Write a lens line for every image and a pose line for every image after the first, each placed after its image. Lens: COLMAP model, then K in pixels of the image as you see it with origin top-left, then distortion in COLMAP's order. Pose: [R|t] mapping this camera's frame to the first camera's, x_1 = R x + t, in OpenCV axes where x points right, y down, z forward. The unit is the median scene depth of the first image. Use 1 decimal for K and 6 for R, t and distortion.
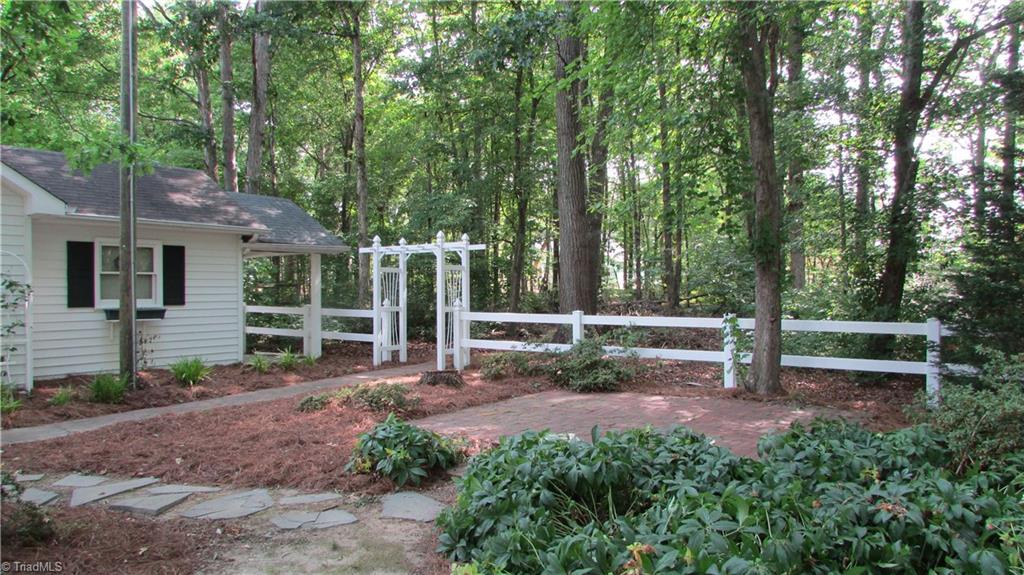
lens RADIAL K [[762.4, 0, 512.0], [0, 762.4, 287.5], [0, 0, 1]] dist [-0.005322, -0.000664]
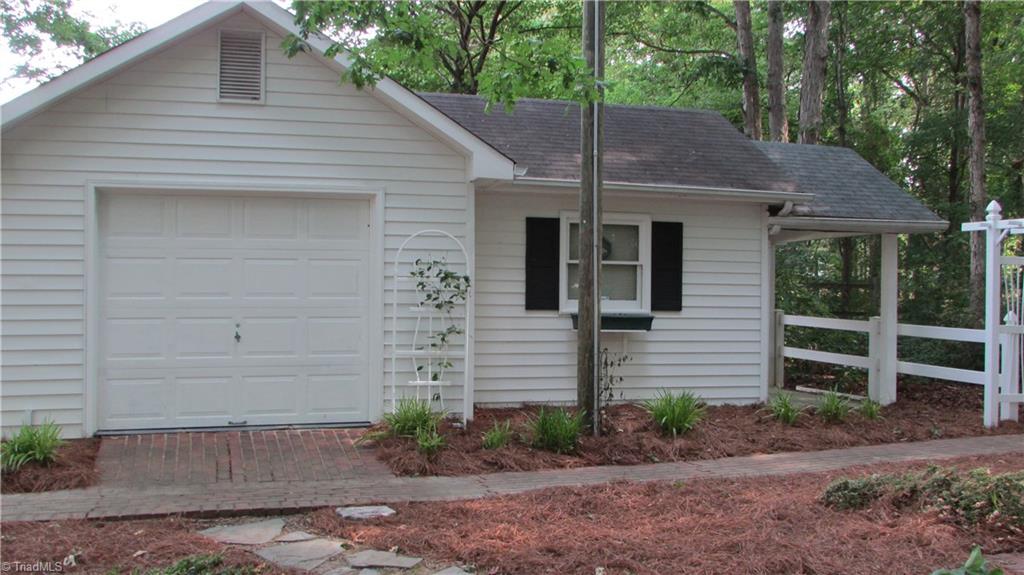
lens RADIAL K [[1051.7, 0, 512.0], [0, 1051.7, 287.5], [0, 0, 1]] dist [-0.050594, -0.001534]
pose [[0.806548, 0.017412, -0.590912, -0.007536], [-0.019030, 0.999813, 0.003486, 0.001876], [0.590862, 0.008433, 0.806729, 0.180932]]
